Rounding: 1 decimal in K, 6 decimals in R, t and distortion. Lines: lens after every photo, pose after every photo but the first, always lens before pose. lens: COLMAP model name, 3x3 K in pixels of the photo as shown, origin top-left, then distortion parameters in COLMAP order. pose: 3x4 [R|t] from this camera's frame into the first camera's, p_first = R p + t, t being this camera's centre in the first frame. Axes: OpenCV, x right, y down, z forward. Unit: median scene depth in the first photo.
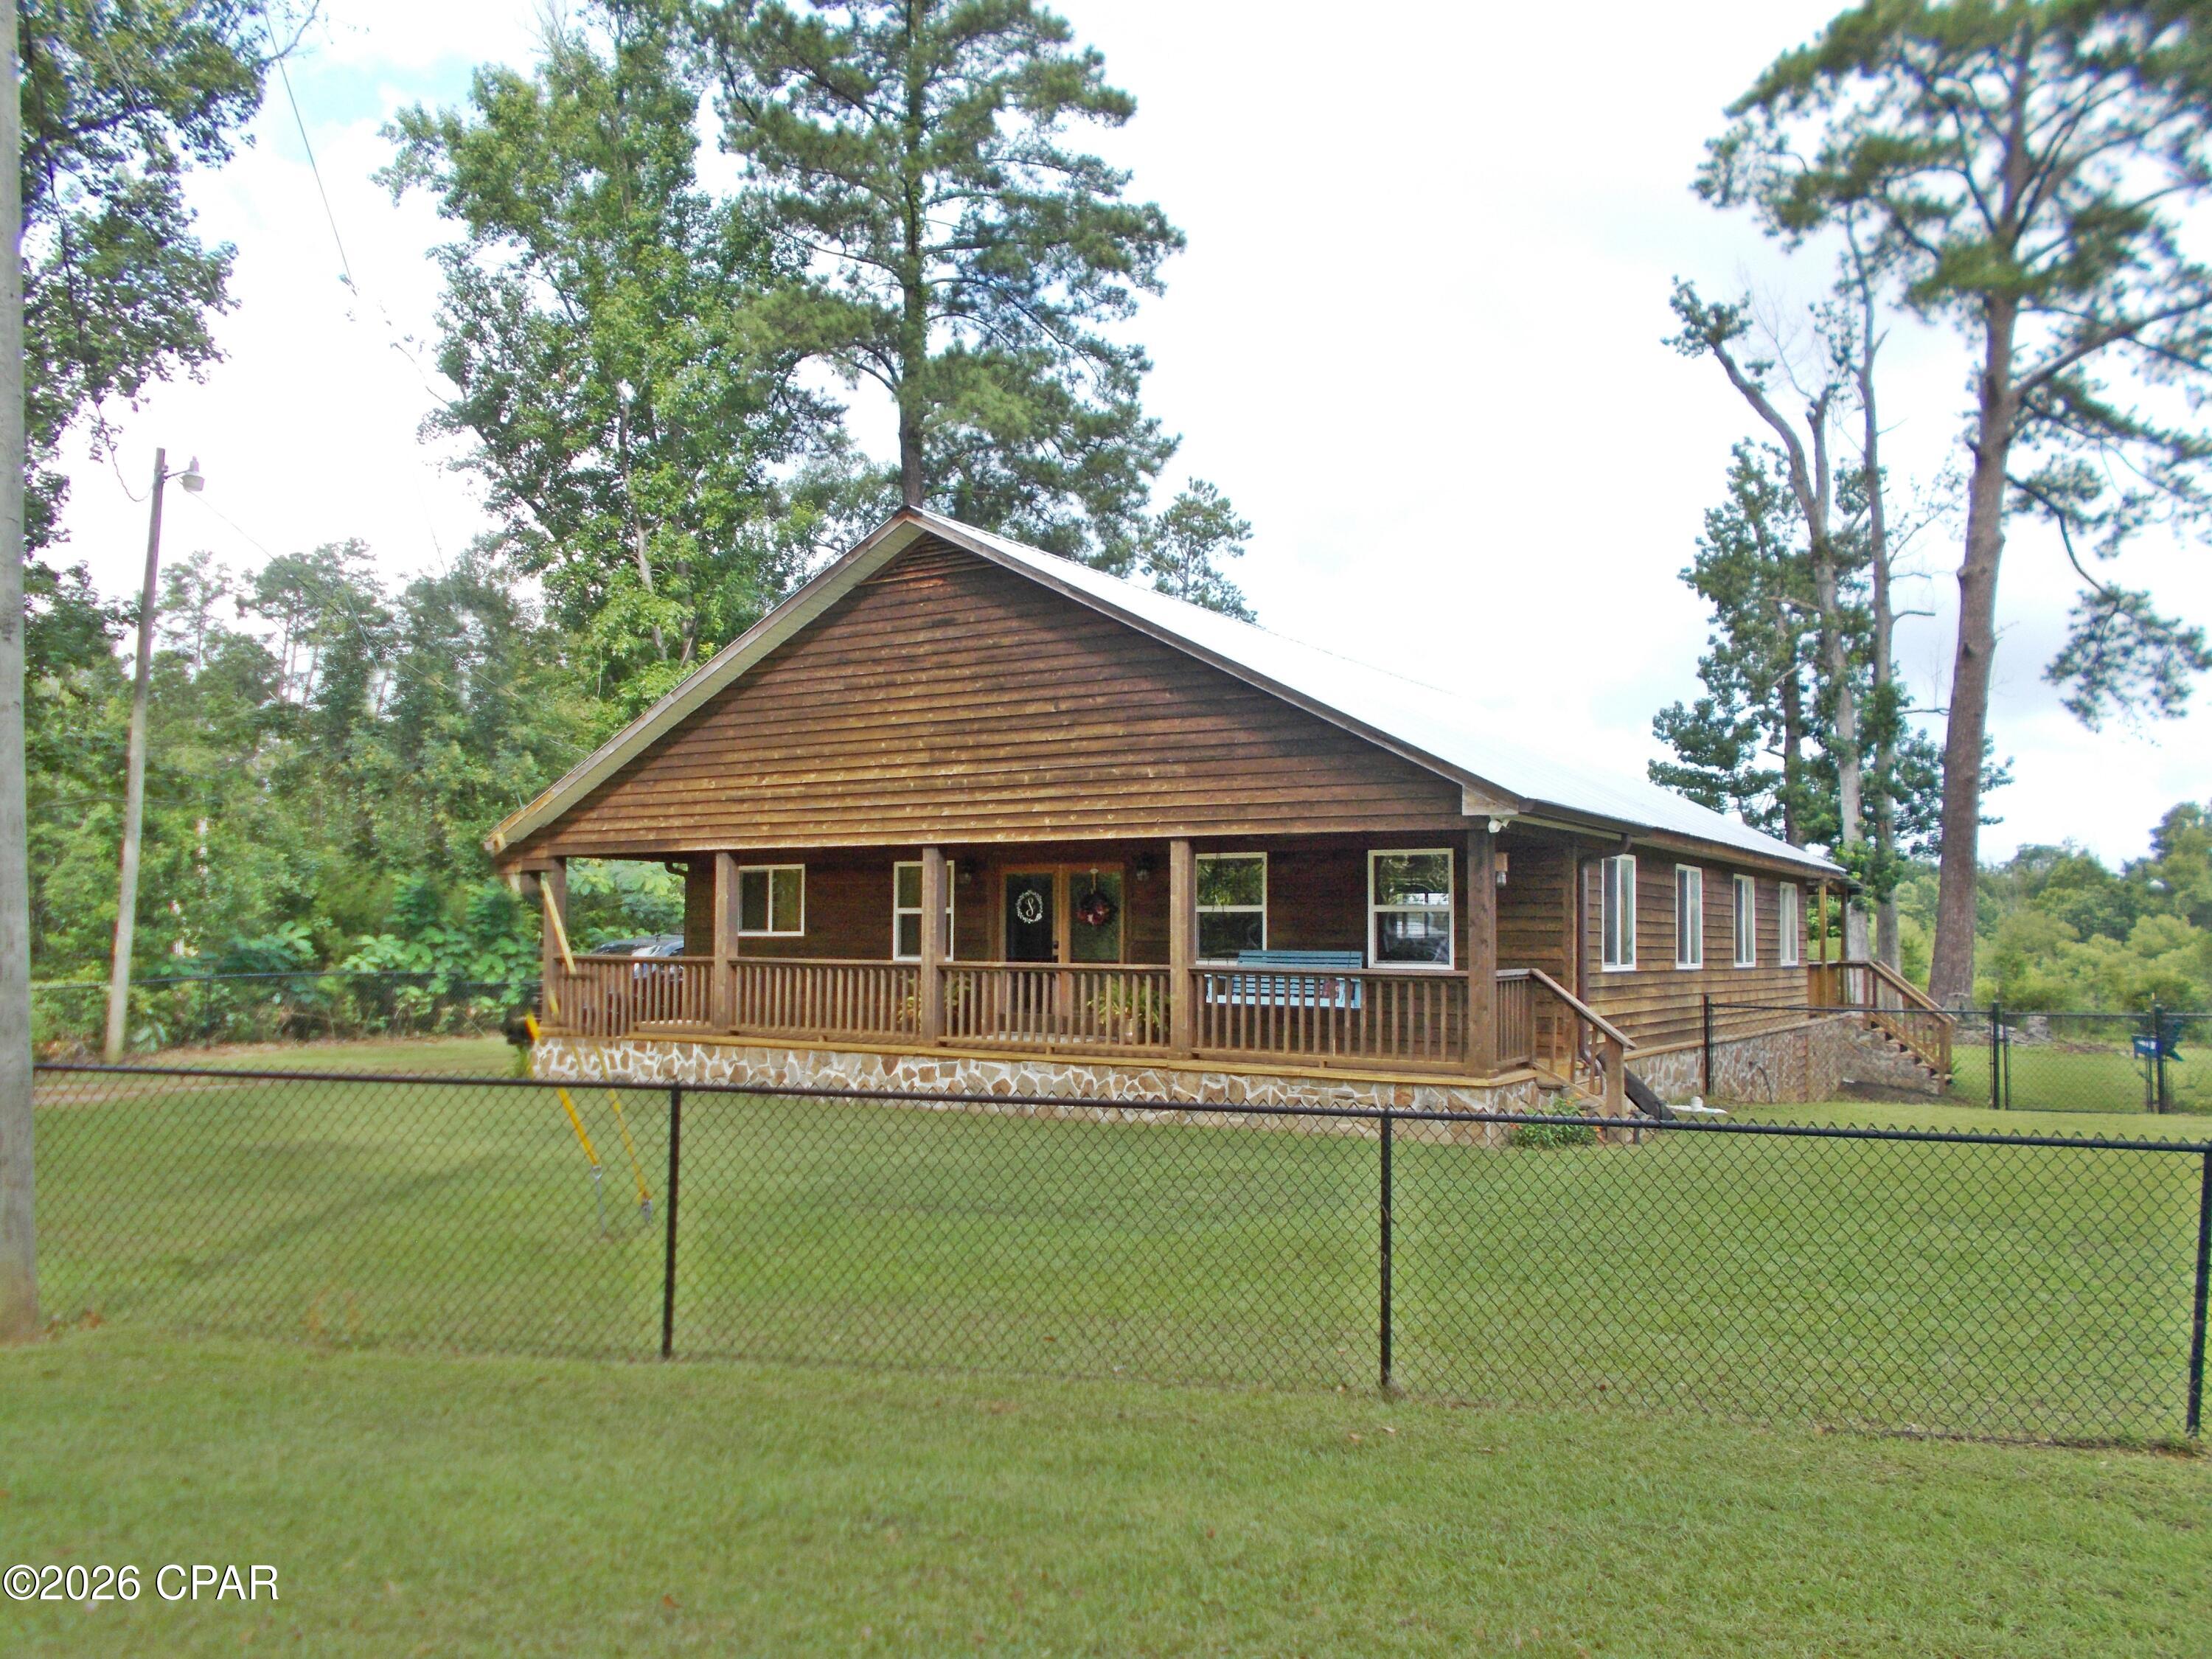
lens RADIAL K [[1696.0, 0, 1108.6], [0, 1696.0, 836.3], [0, 0, 1]] dist [0.011865, -0.016250]
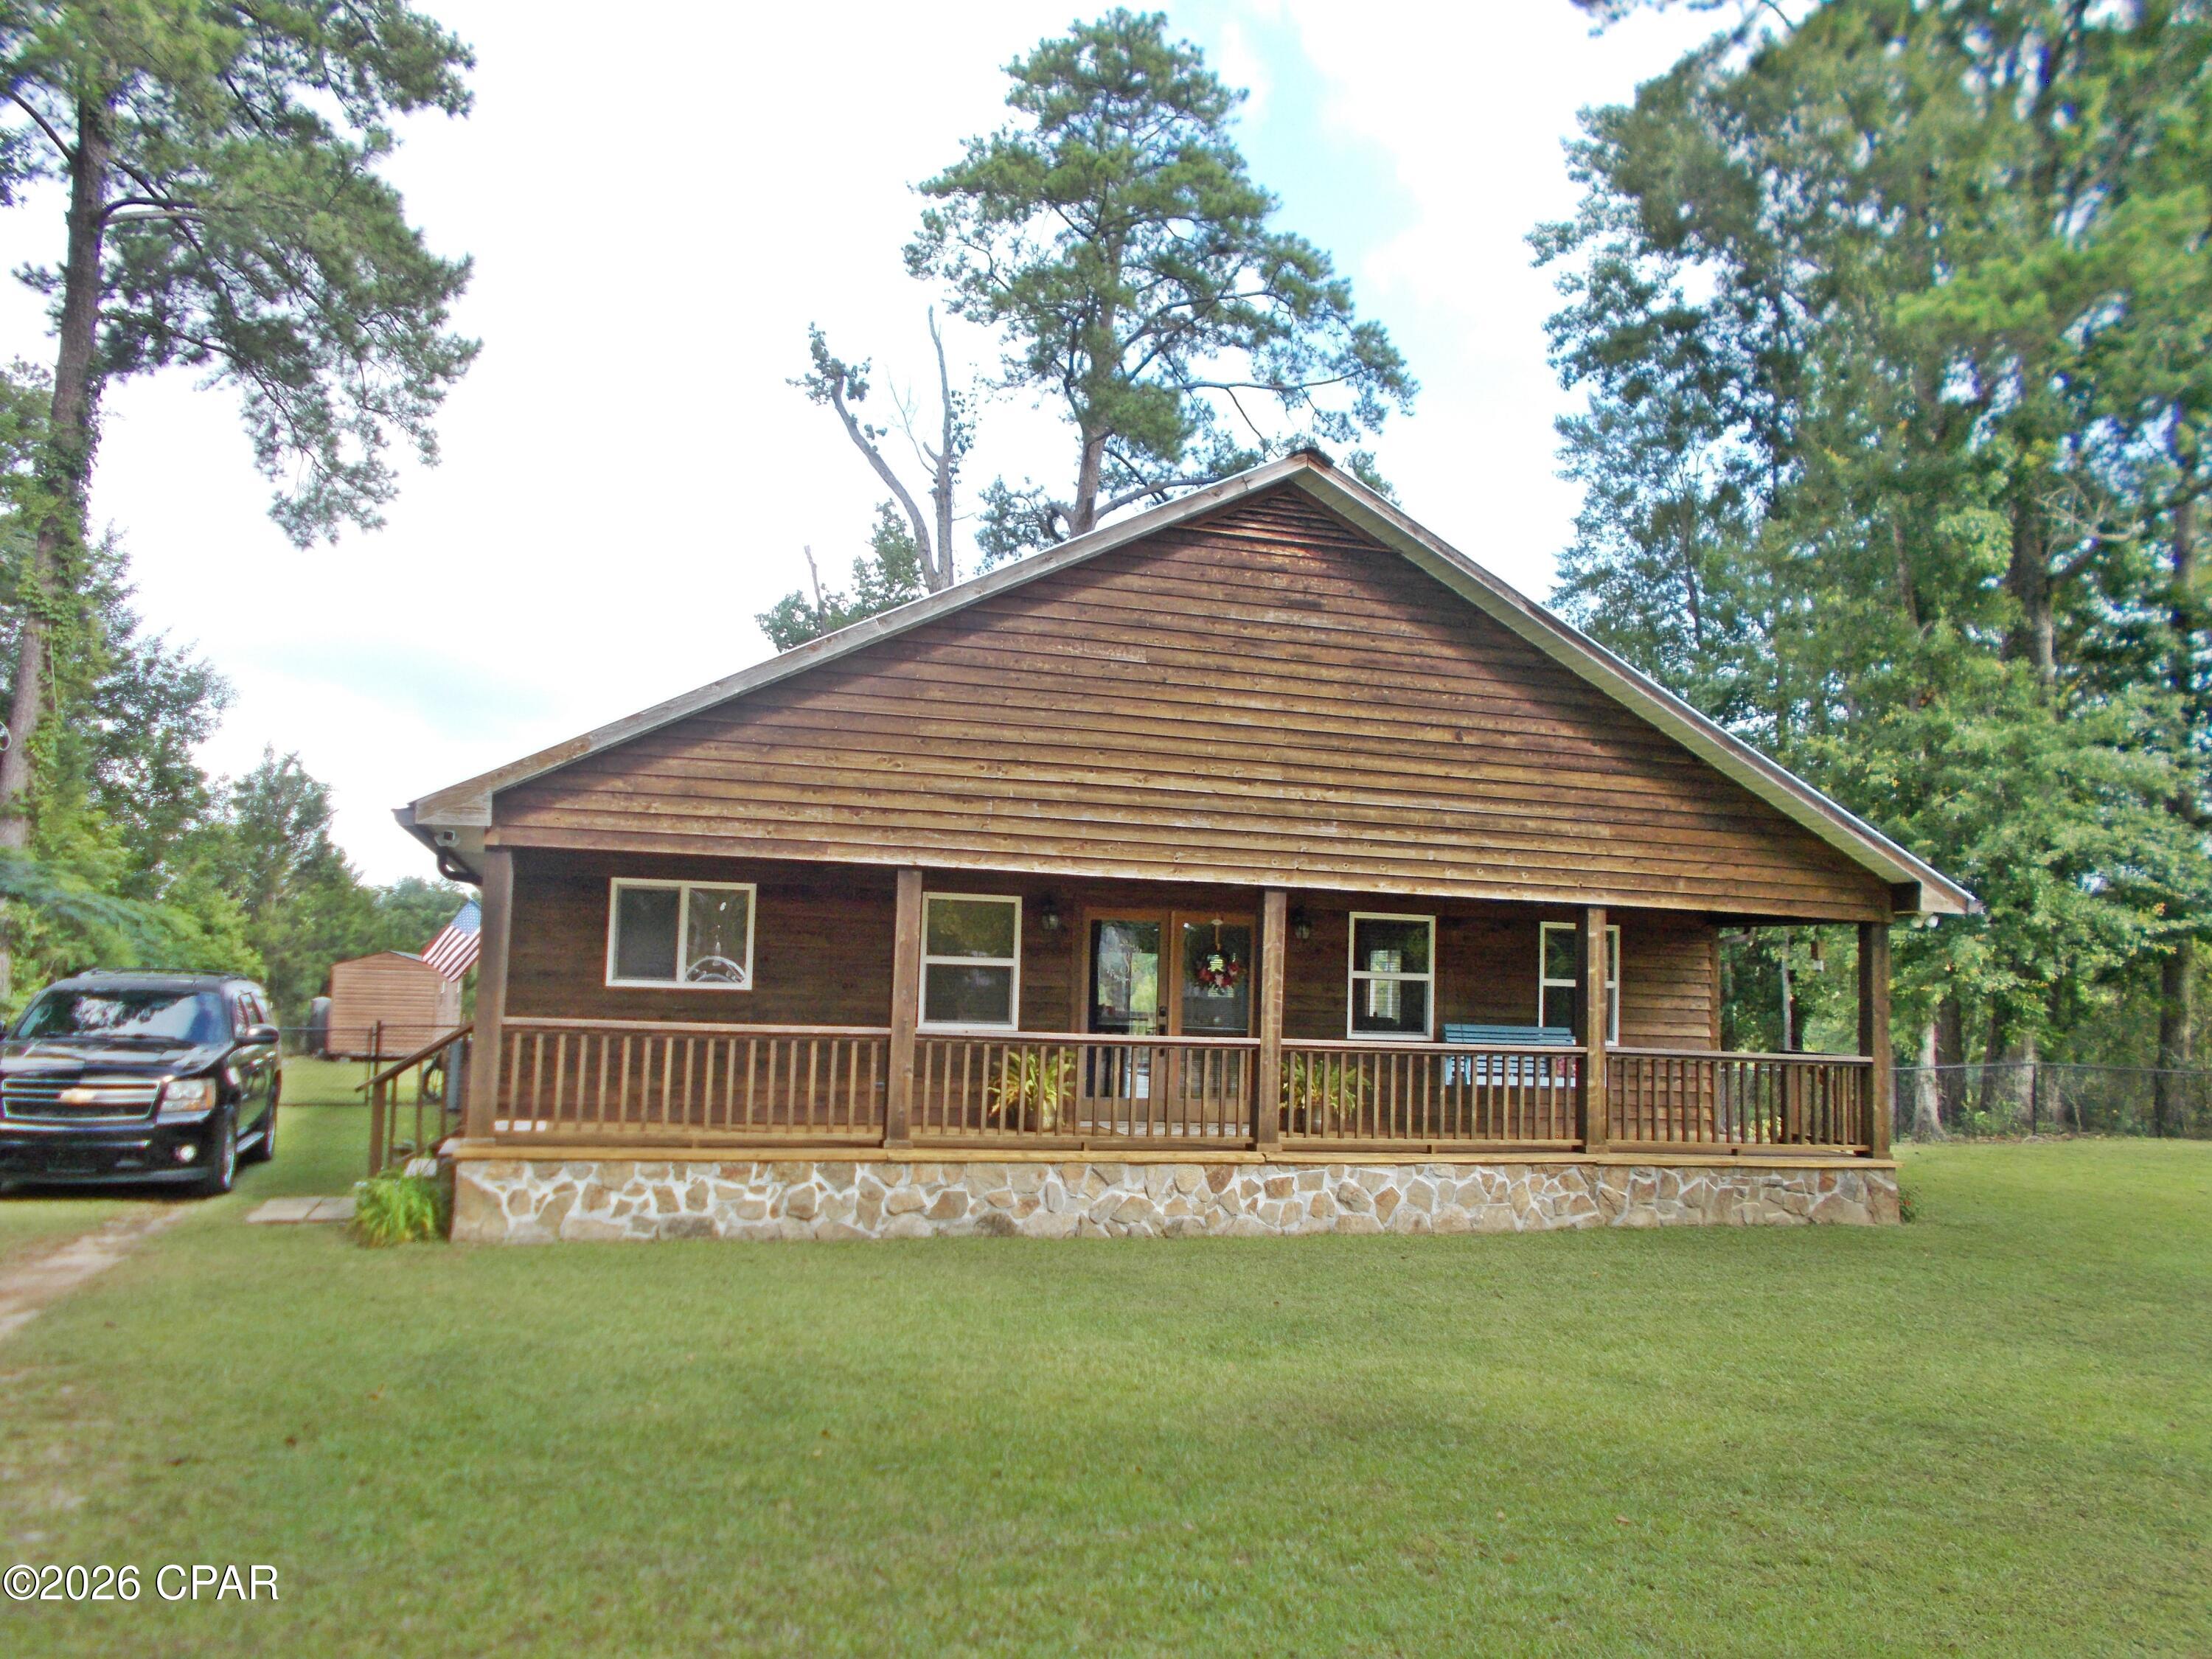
lens RADIAL K [[1696.0, 0, 1098.7], [0, 1696.0, 819.8], [0, 0, 1]] dist [0.011865, -0.016250]
pose [[0.649807, 0.092570, 0.754441, -0.732123], [-0.073588, 0.995555, -0.058773, 0.025300], [-0.756529, -0.017327, 0.653731, 0.548619]]
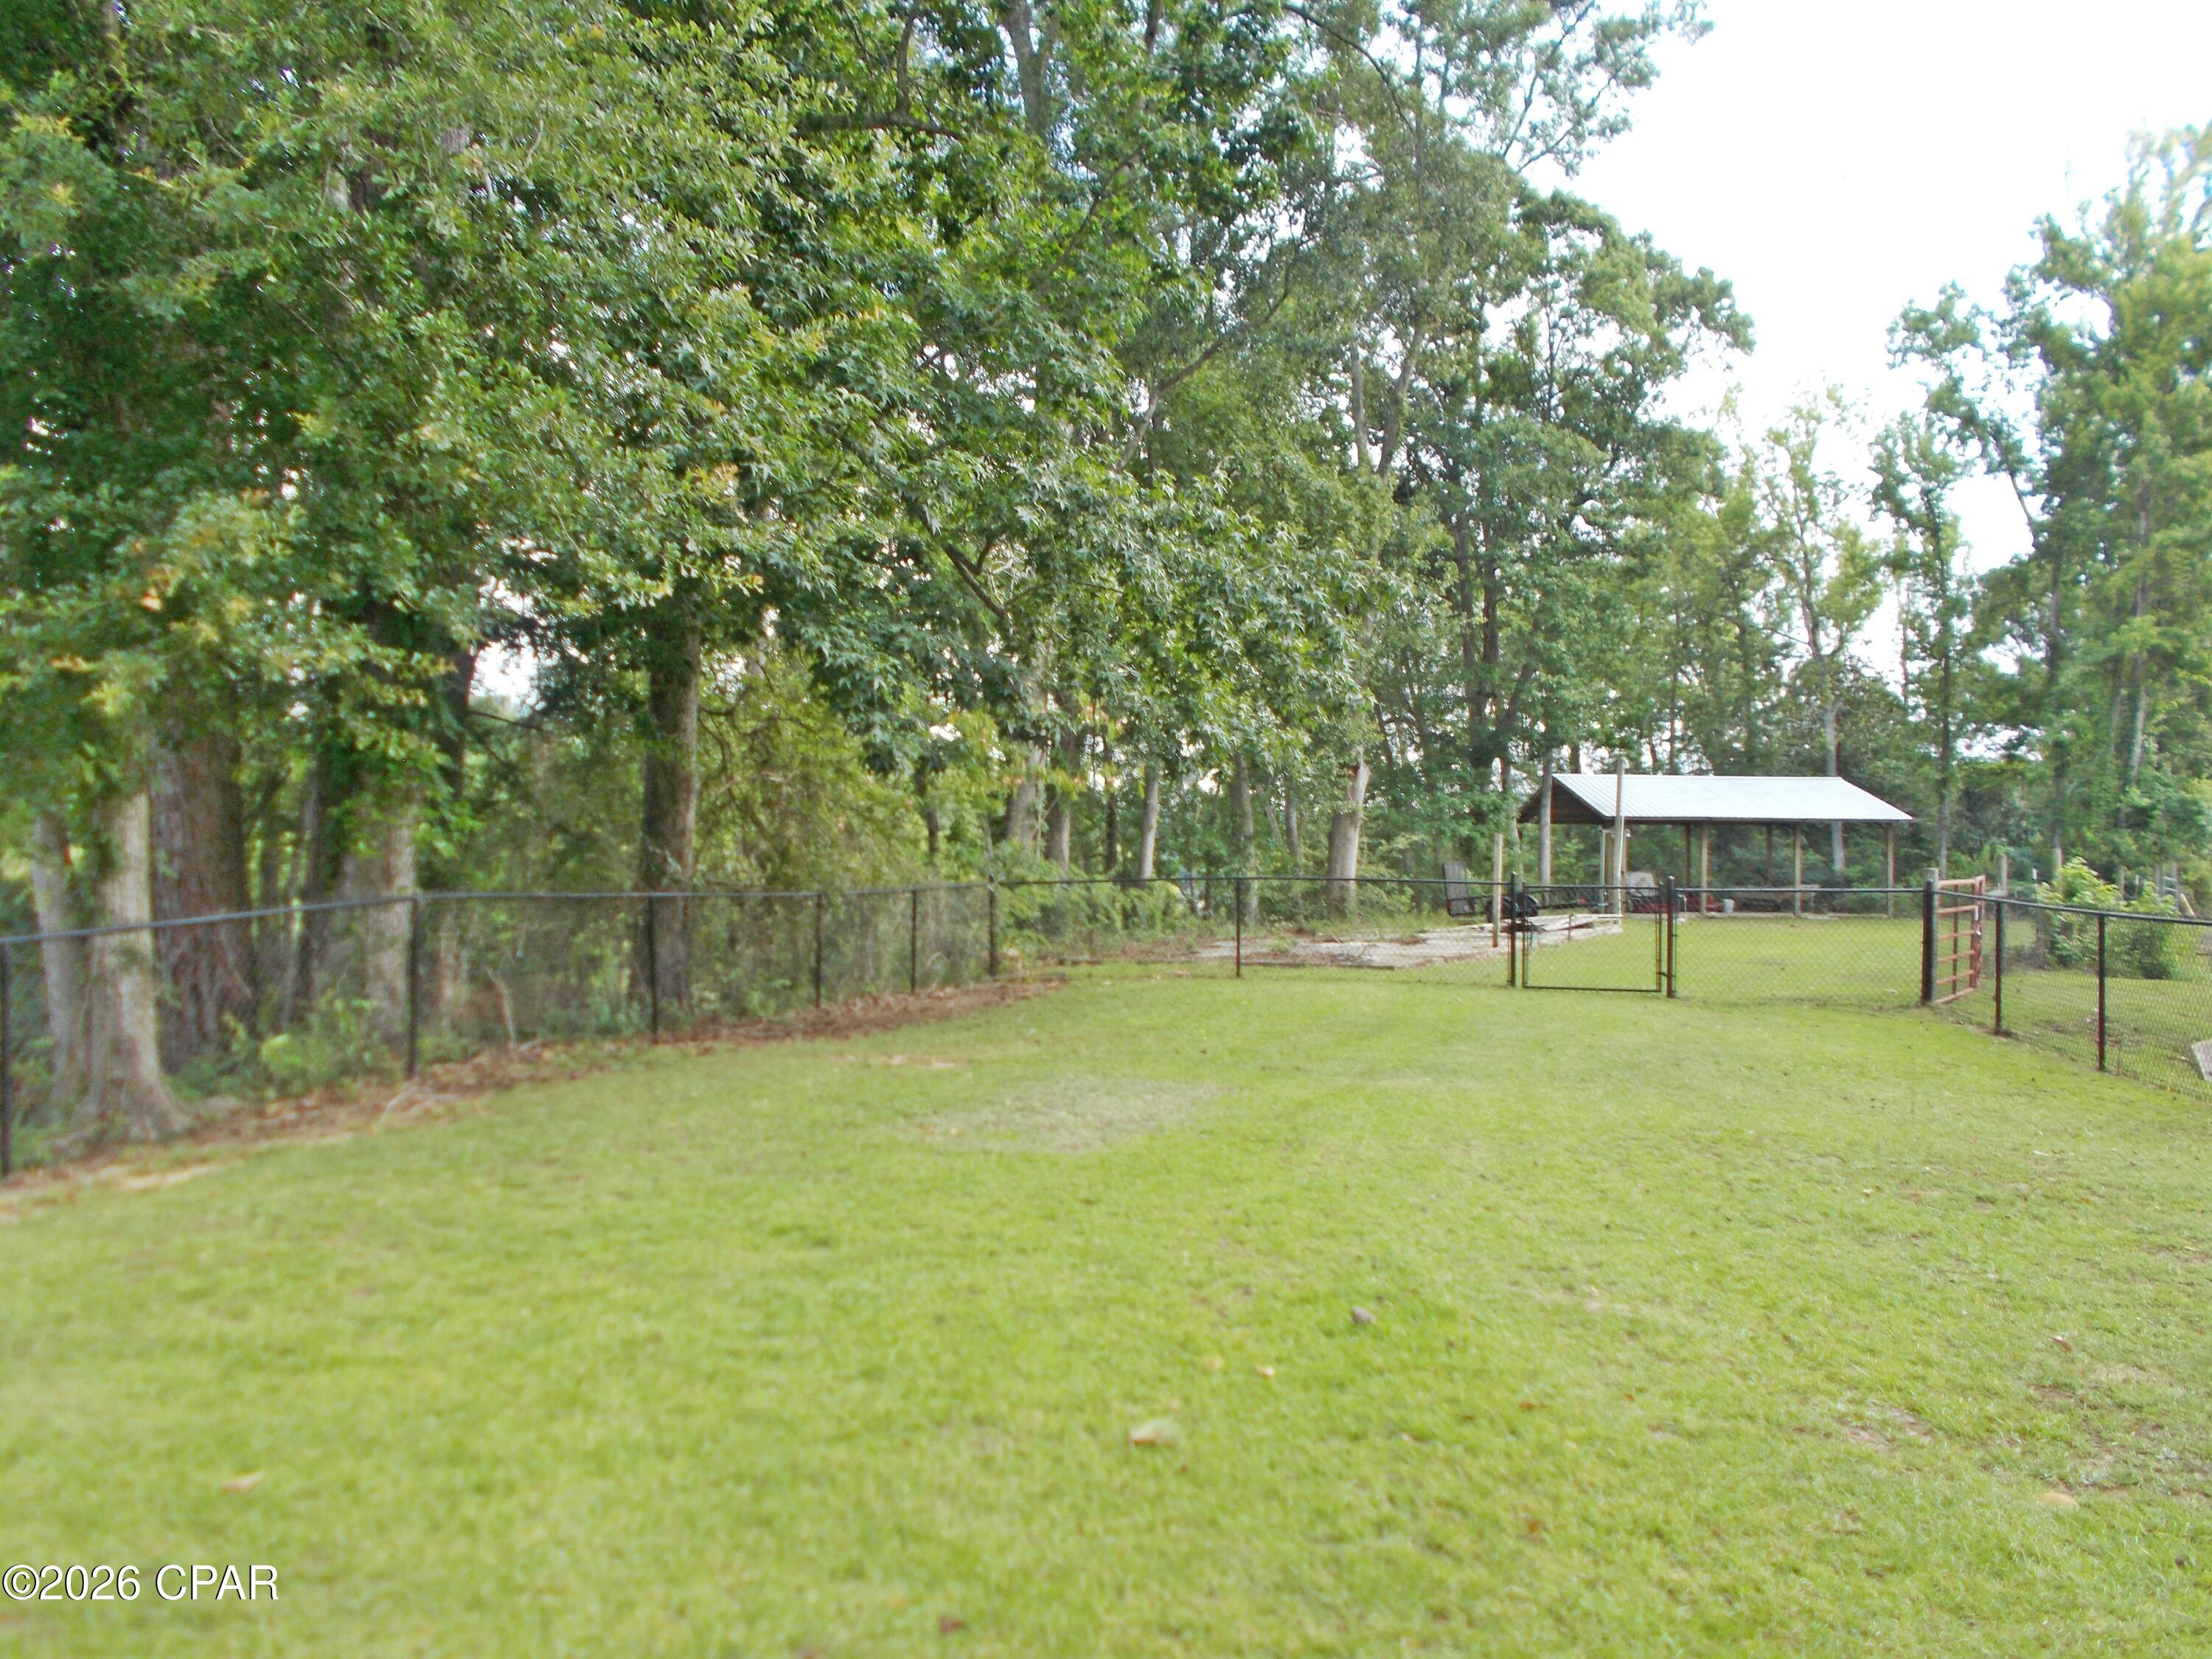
lens RADIAL K [[1806.9, 0, 1097.7], [0, 1806.9, 842.2], [0, 0, 1]] dist [-0.011521, -0.005562]
pose [[-0.153530, 0.001905, 0.988142, 0.299018], [-0.051132, 0.998643, -0.009870, 0.065564], [-0.986820, -0.052041, -0.153224, 0.763302]]
